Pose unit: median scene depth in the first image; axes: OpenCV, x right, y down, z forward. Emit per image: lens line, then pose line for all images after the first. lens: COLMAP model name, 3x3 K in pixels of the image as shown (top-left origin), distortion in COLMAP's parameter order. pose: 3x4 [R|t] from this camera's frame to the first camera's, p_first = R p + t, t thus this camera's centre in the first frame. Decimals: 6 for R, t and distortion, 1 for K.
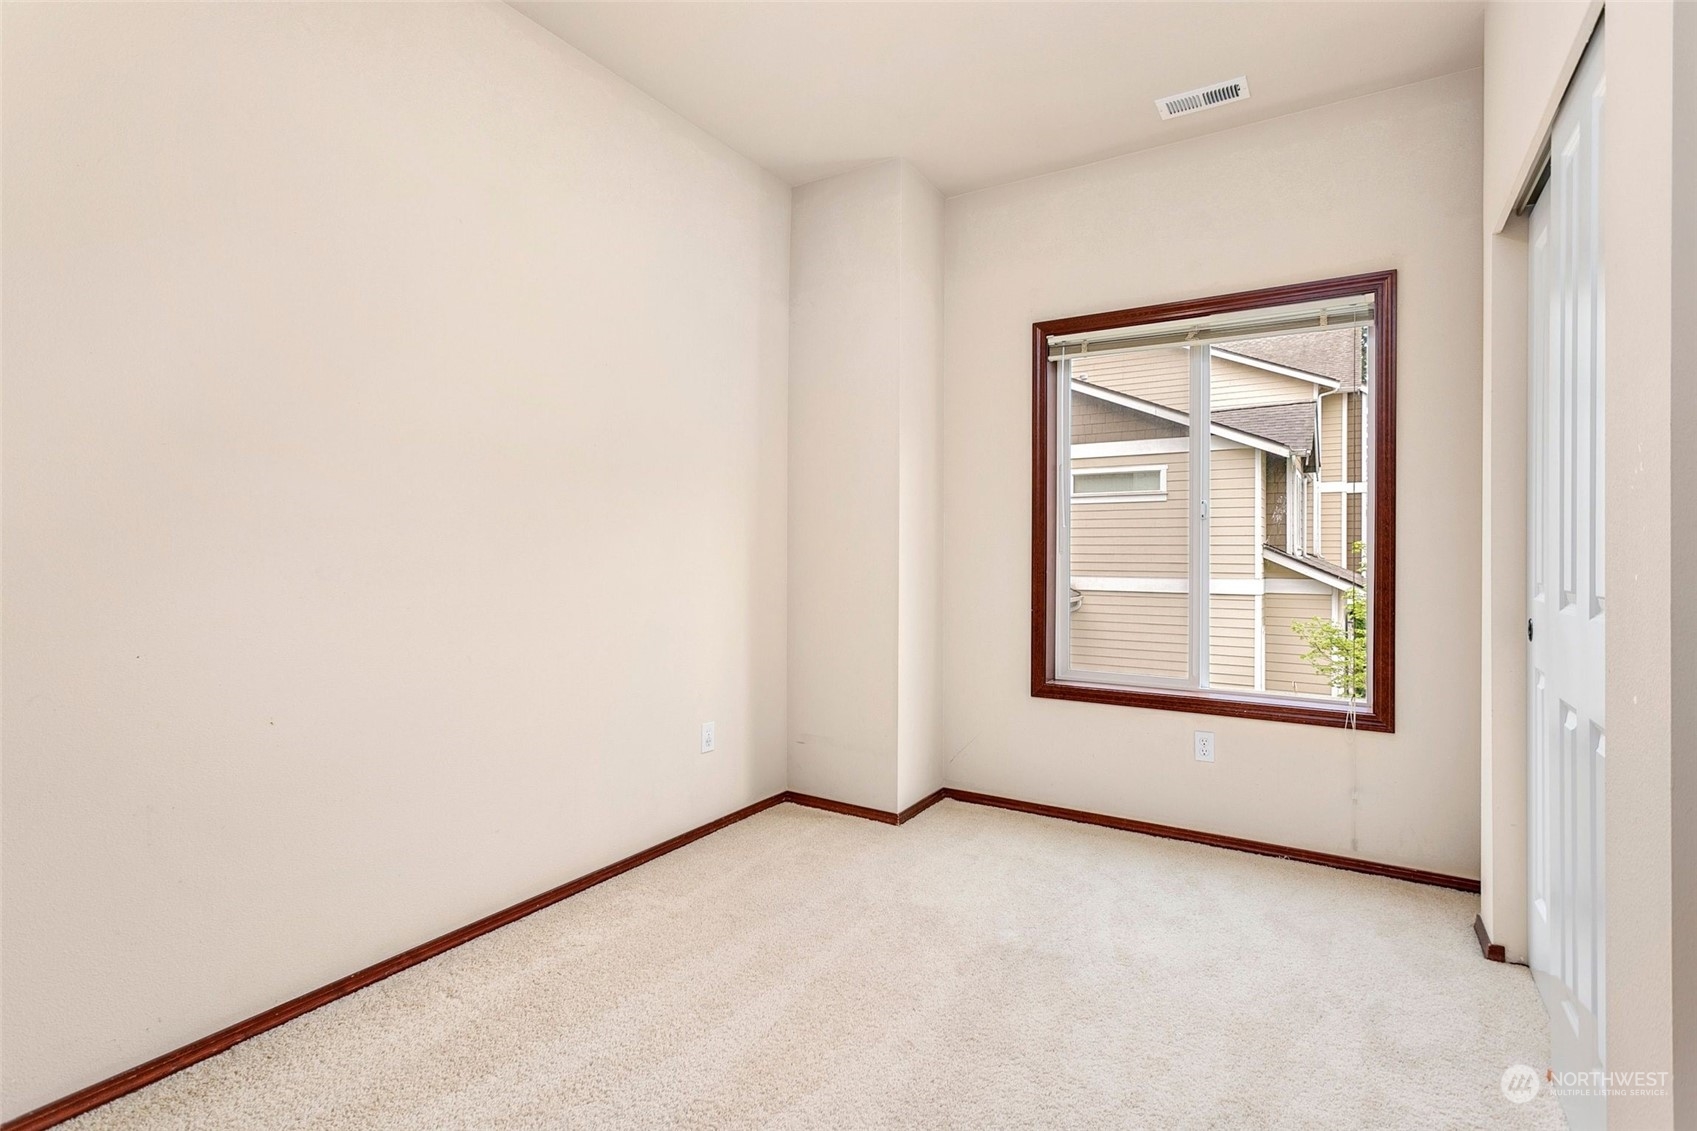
lens RADIAL K [[814.9, 0, 853.2], [0, 814.9, 554.3], [0, 0, 1]] dist [0.003506, 0.000576]
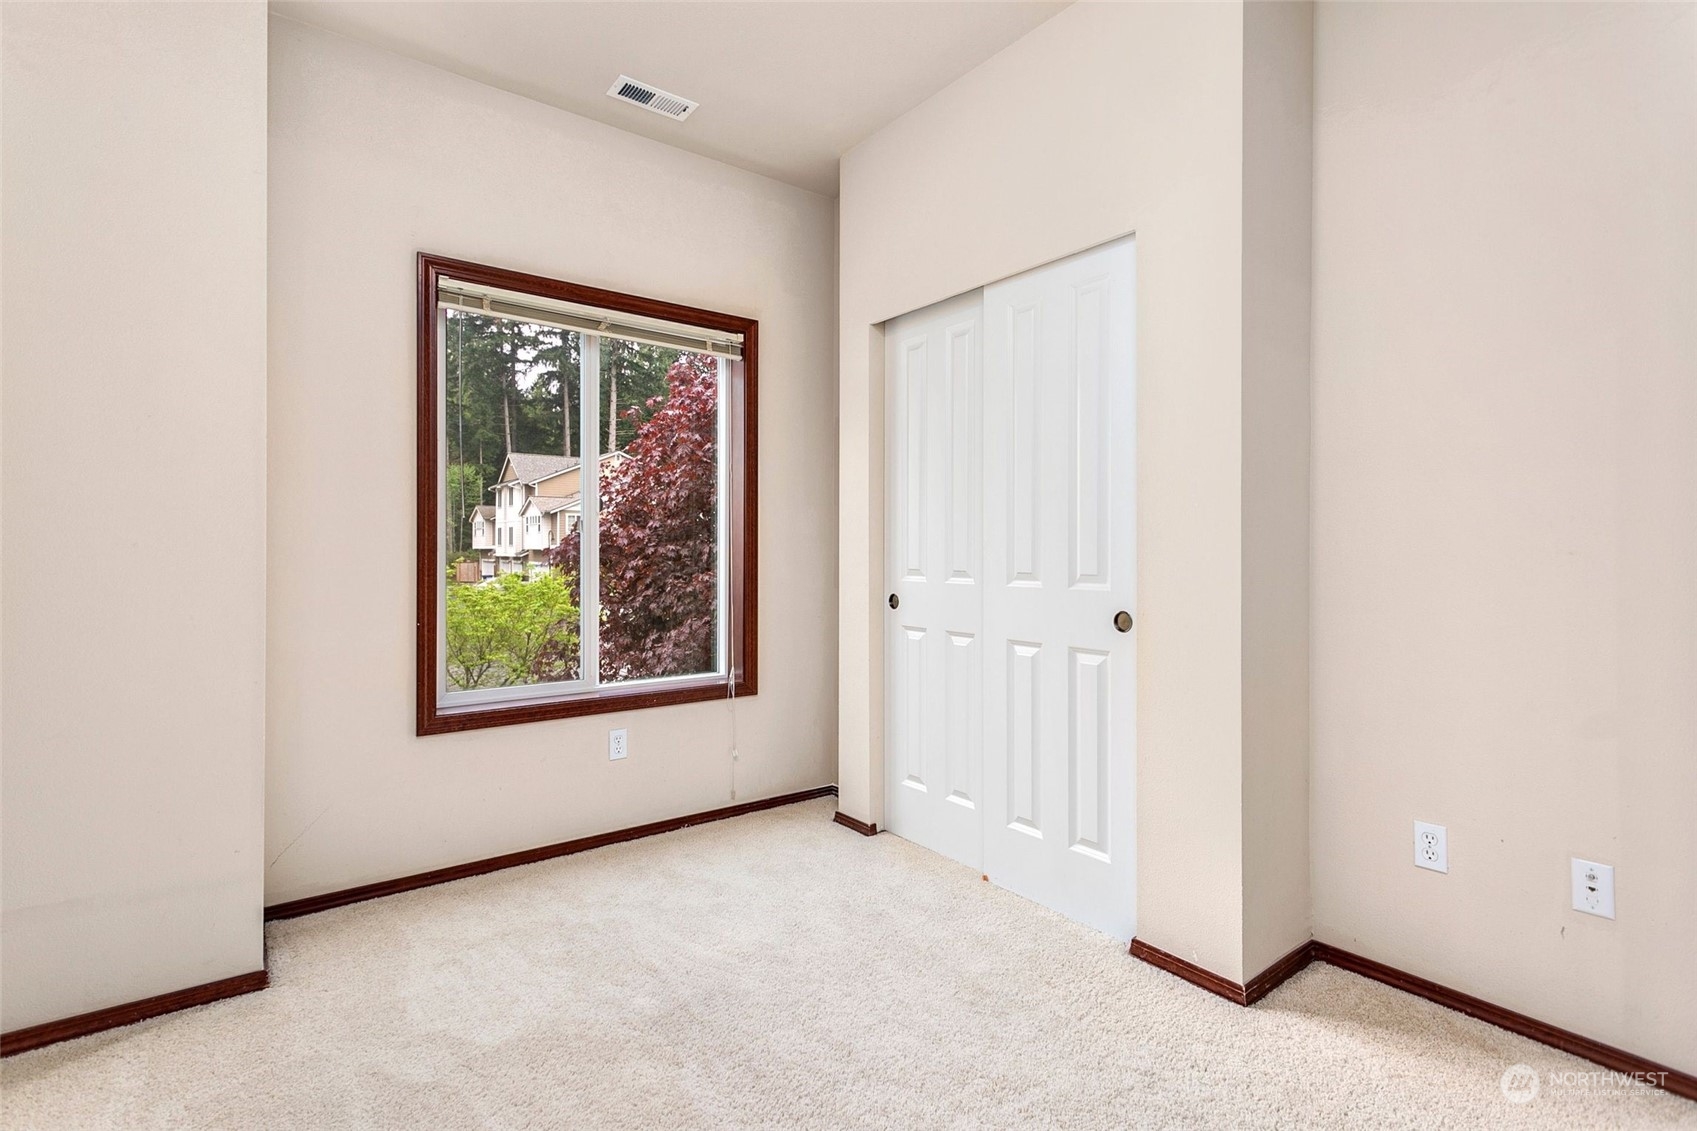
lens RADIAL K [[814.9, 0, 853.2], [0, 814.9, 554.3], [0, 0, 1]] dist [0.003506, 0.000576]
pose [[0.353384, -0.007776, 0.935446, -0.418925], [0.006903, 0.999960, 0.005704, 0.000639], [-0.935453, 0.004442, 0.353424, 0.403267]]
